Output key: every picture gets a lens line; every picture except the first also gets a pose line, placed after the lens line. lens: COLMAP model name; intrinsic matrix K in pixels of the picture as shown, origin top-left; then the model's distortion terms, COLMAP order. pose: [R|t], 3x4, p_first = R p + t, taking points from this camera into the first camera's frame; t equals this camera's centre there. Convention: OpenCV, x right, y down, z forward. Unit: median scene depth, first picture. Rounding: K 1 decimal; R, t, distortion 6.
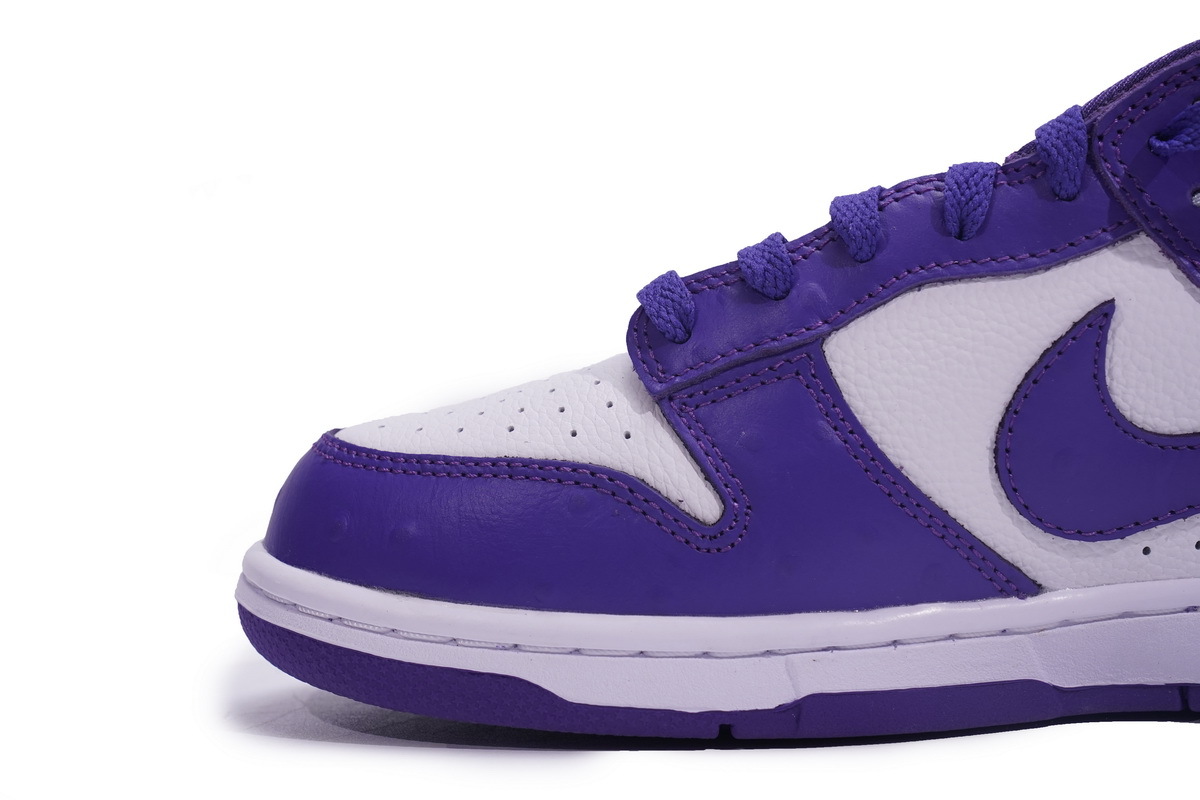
lens RADIAL K [[2250.7, 0, 600.0], [0, 2250.7, 400.0], [0, 0, 1]] dist [0.126999, 0.944242]
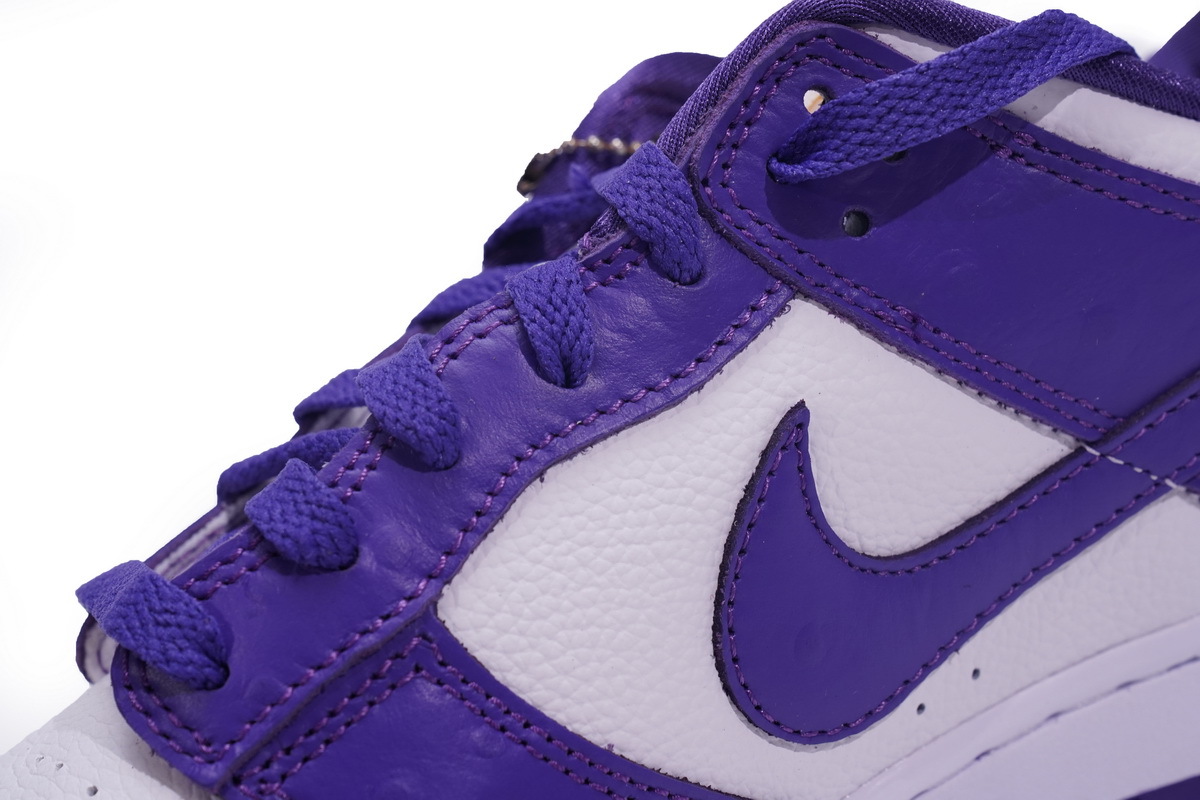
lens RADIAL K [[2250.7, 0, 600.0], [0, 2250.7, 400.0], [0, 0, 1]] dist [0.126999, 0.944242]
pose [[0.868448, -0.335531, 0.364990, -0.075453], [0.311451, 0.942015, 0.124927, -0.147745], [-0.385742, 0.005184, 0.922592, 0.390196]]
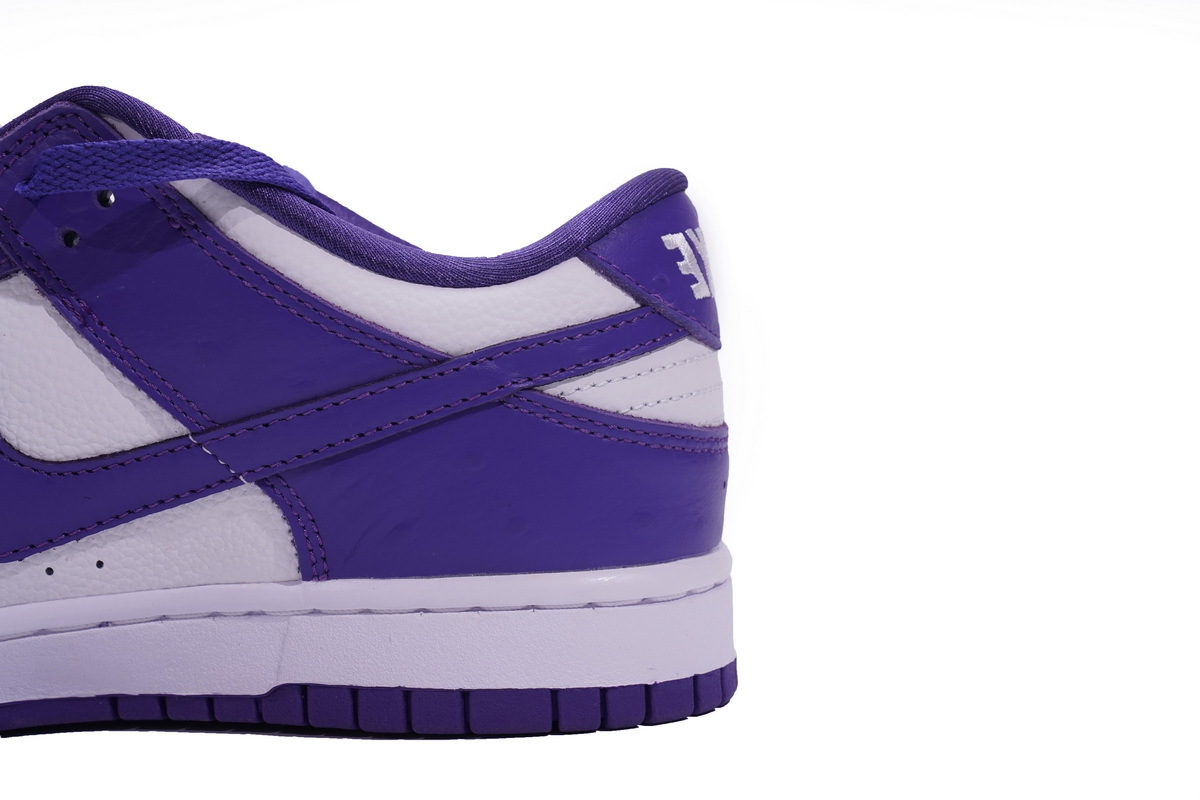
lens RADIAL K [[2250.7, 0, 600.0], [0, 2250.7, 400.0], [0, 0, 1]] dist [0.126999, 0.944242]
pose [[0.999725, -0.015612, 0.017474, 0.487772], [0.015676, 0.999871, -0.003505, -0.005825], [-0.017417, 0.003778, 0.999841, -0.065327]]
